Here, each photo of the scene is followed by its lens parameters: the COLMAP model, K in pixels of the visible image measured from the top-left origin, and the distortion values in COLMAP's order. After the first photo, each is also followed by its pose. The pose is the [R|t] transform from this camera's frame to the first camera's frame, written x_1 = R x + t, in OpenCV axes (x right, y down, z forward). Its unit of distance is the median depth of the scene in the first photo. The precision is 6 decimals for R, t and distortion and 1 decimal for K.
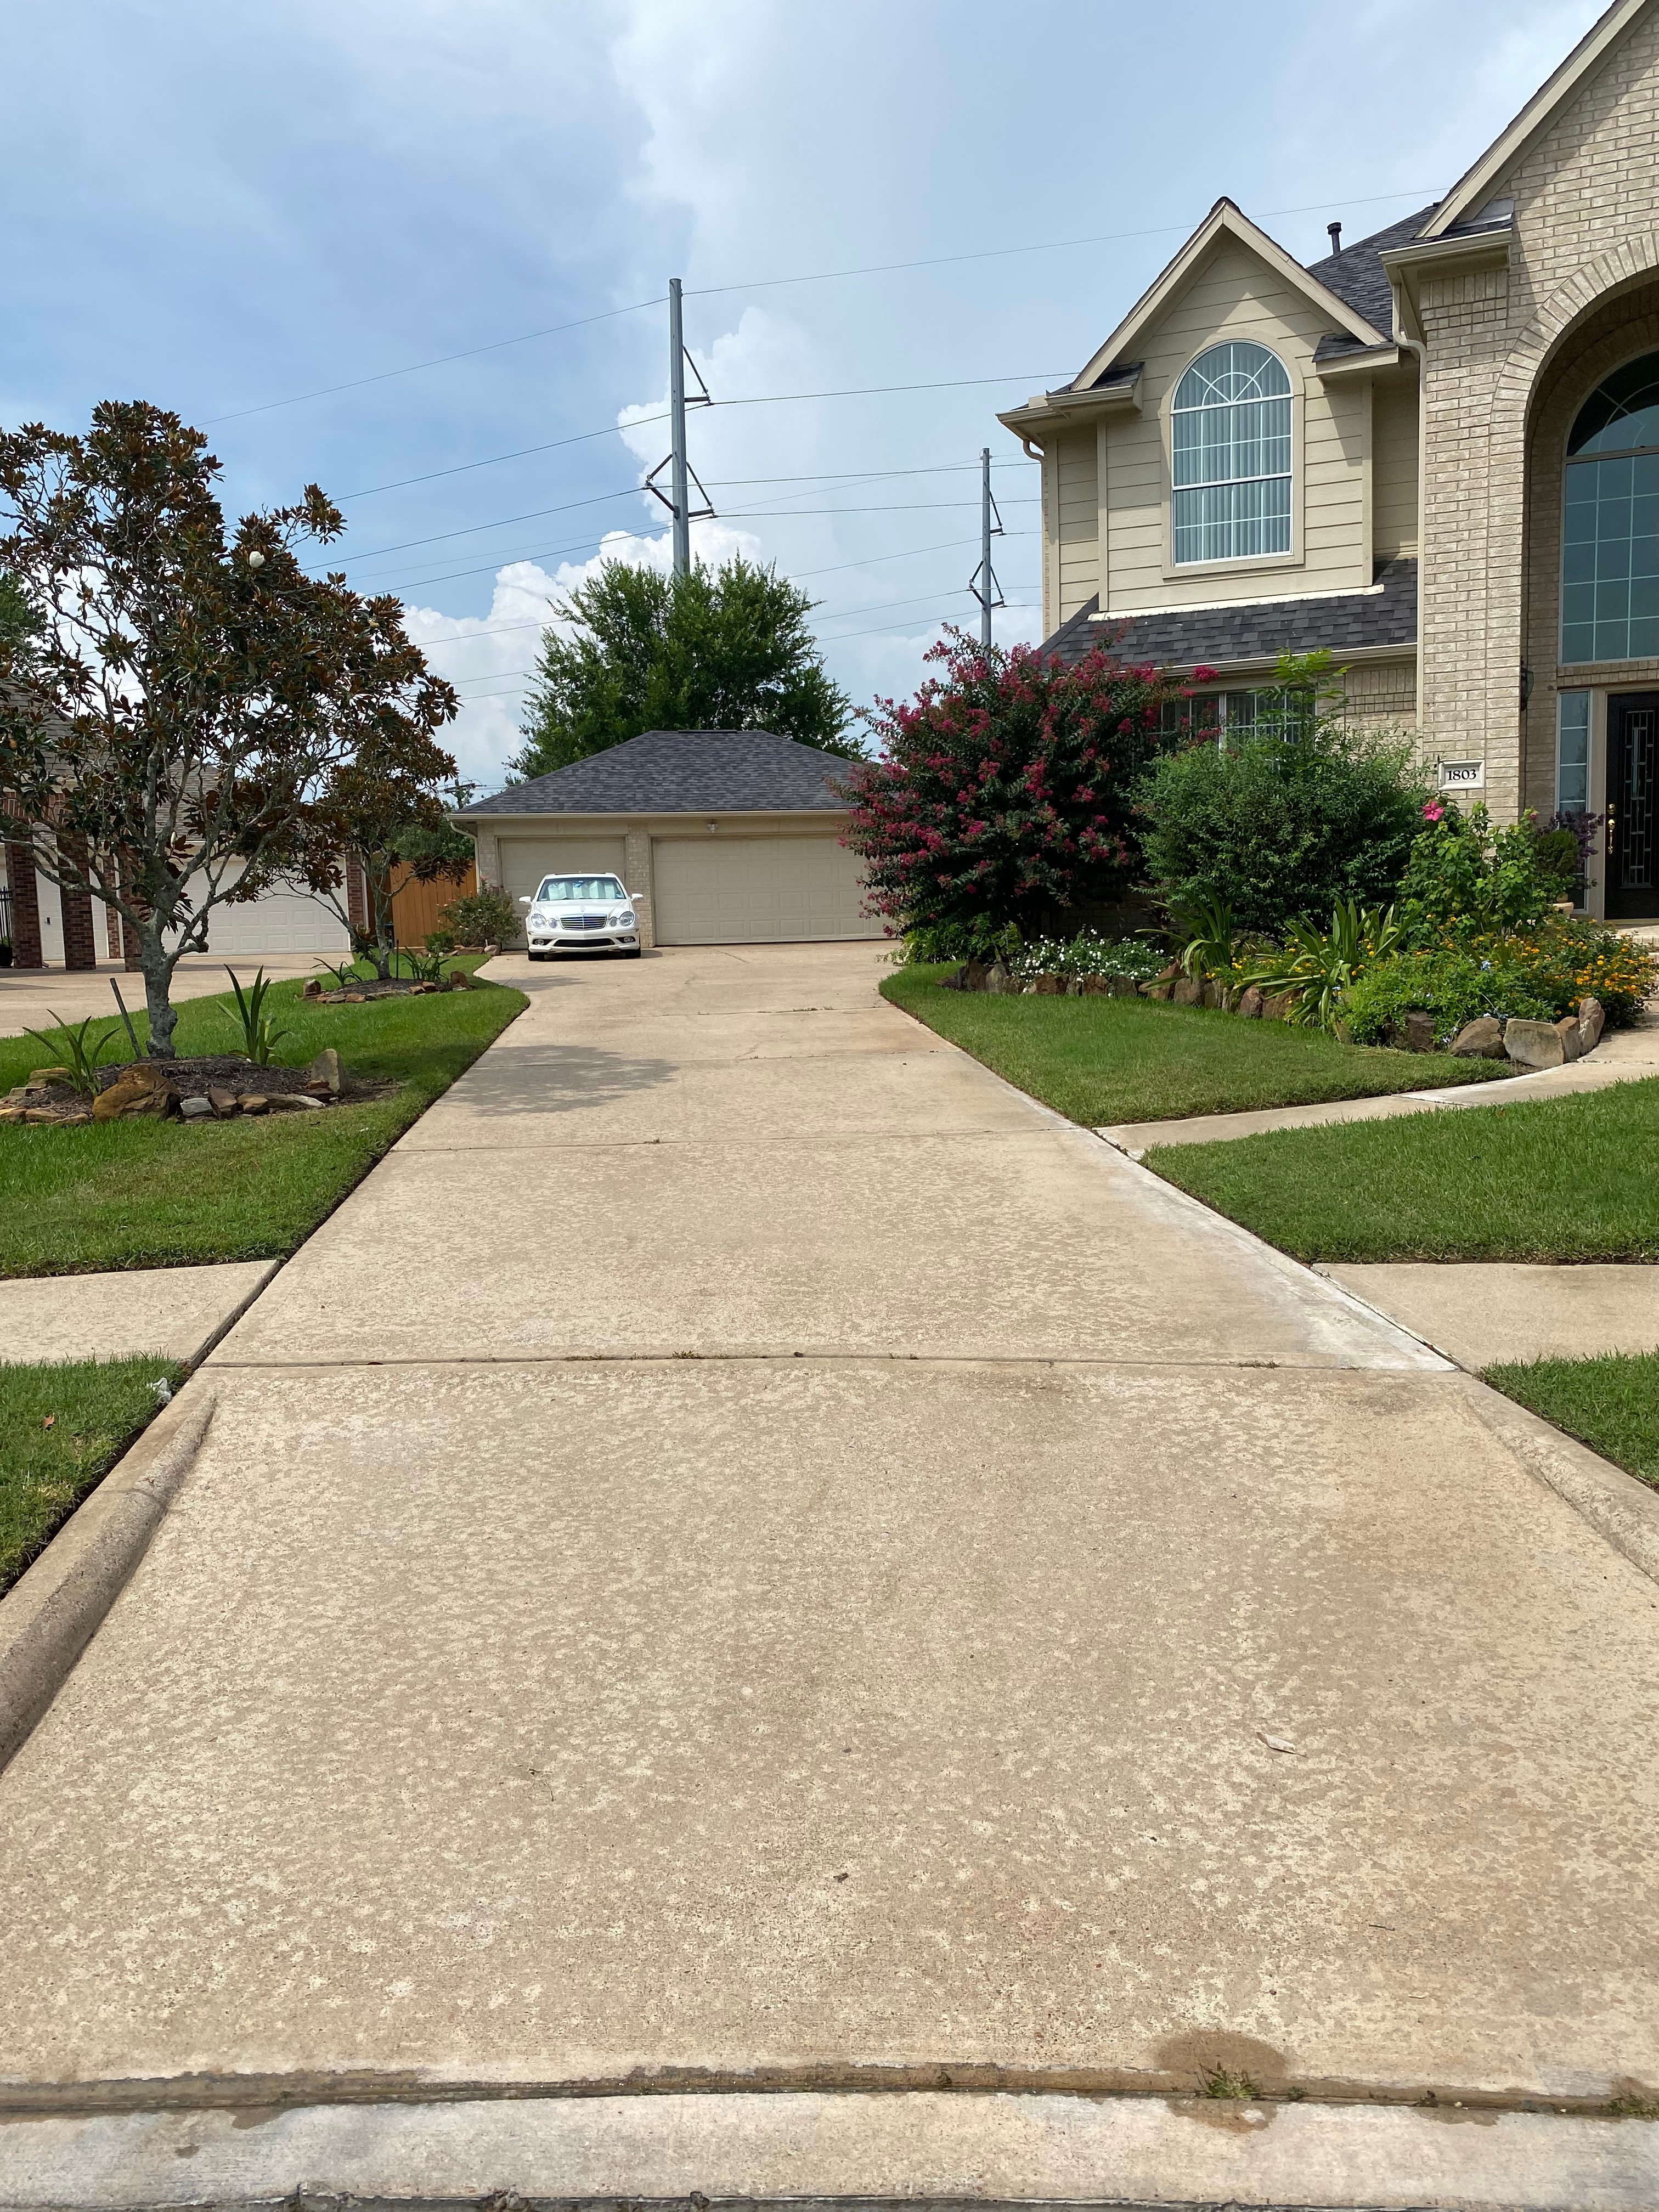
lens RADIAL K [[1671.4, 0, 761.4], [0, 1671.4, 1140.2], [0, 0, 1]] dist [0.011911, -0.017905]
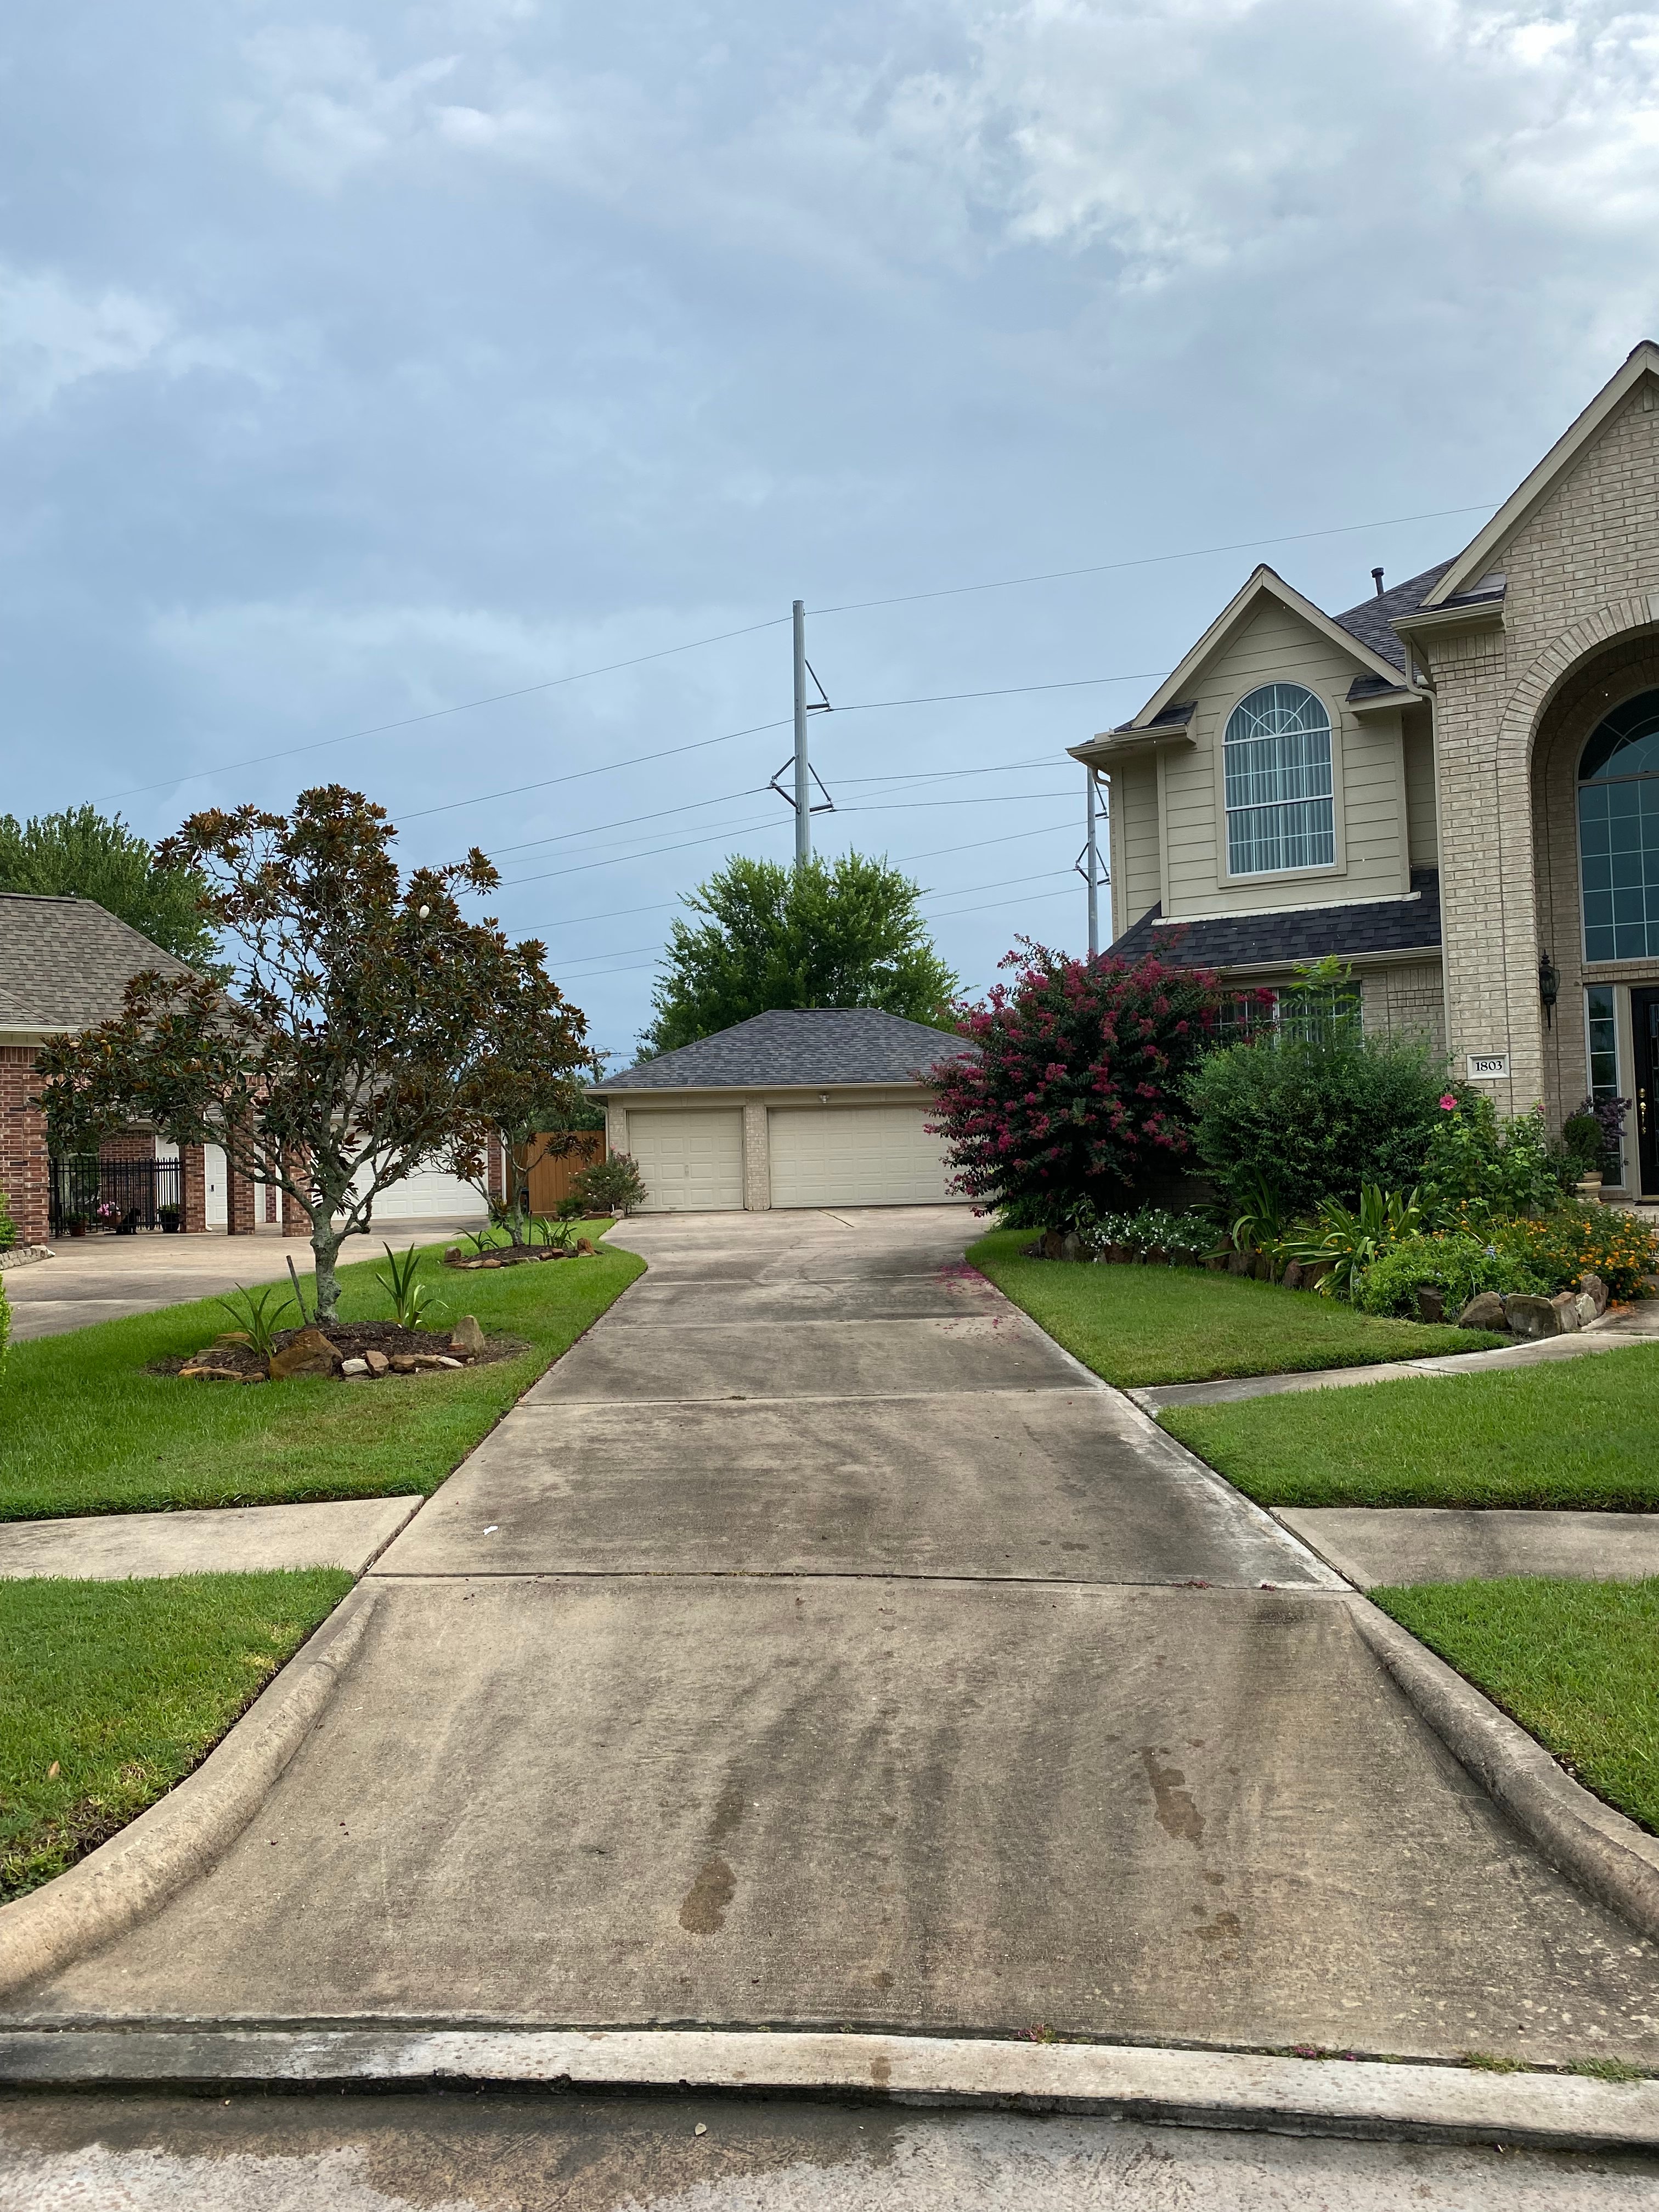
lens RADIAL K [[1671.4, 0, 761.4], [0, 1671.4, 1140.2], [0, 0, 1]] dist [0.011911, -0.017905]
pose [[0.996954, -0.005501, -0.077793, 0.026518], [-0.006195, 0.988771, -0.149312, -0.002657], [0.077741, 0.149340, 0.985725, -0.109566]]
